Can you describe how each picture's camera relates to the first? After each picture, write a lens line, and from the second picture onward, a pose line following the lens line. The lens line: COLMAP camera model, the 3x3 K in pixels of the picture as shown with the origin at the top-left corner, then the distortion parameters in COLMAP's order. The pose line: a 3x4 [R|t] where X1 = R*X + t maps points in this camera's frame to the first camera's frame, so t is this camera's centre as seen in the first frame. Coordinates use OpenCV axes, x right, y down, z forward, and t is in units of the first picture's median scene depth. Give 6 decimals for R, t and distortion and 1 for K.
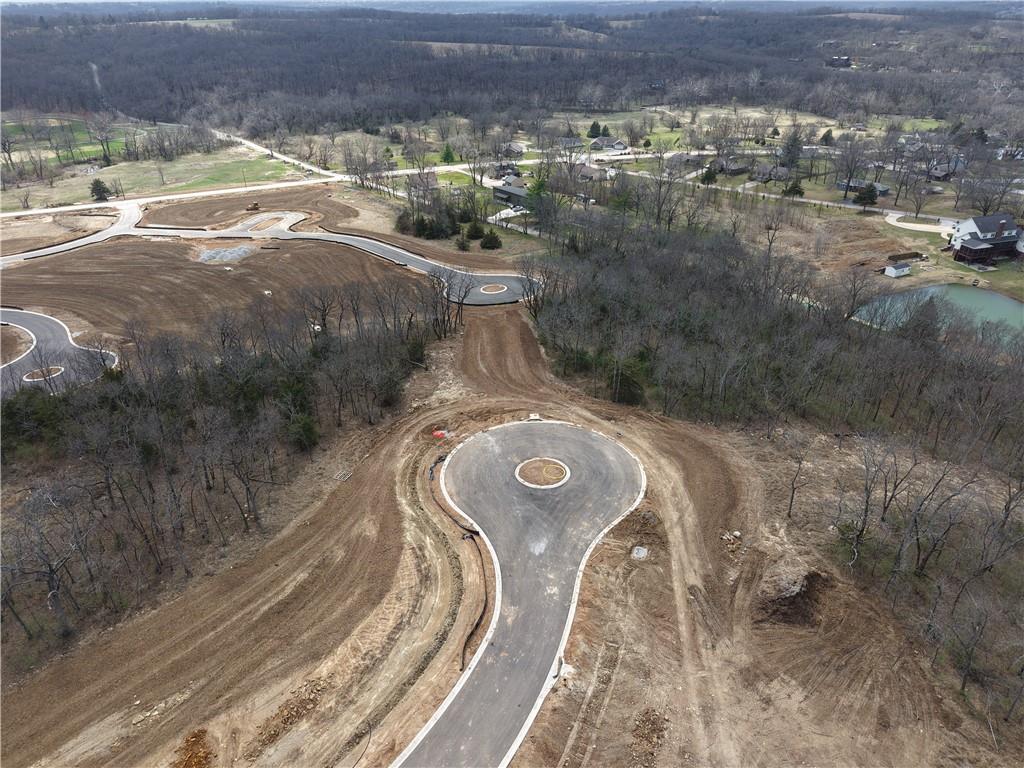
lens RADIAL K [[689.5, 0, 512.6], [0, 689.5, 376.4], [0, 0, 1]] dist [0.024164, -0.016807]
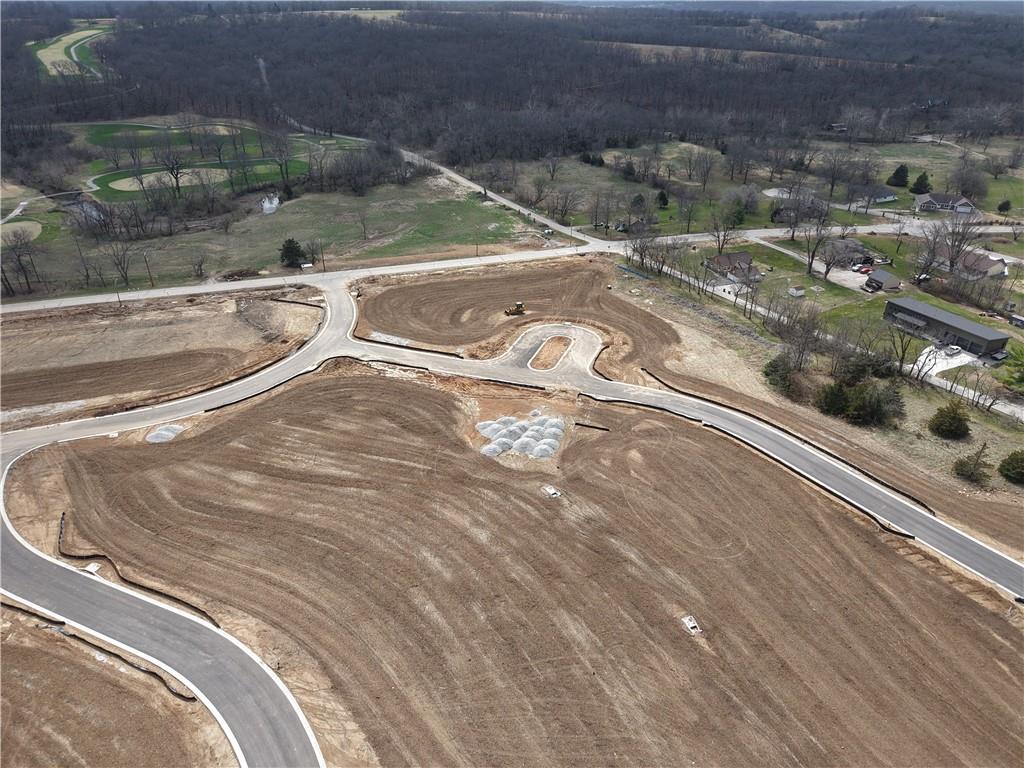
lens RADIAL K [[689.5, 0, 515.4], [0, 689.5, 379.0], [0, 0, 1]] dist [0.024164, -0.016807]
pose [[0.987048, 0.092430, -0.131121, -0.186080], [-0.090742, 0.995697, 0.018804, -0.125726], [0.132295, -0.006662, 0.991188, 0.223595]]
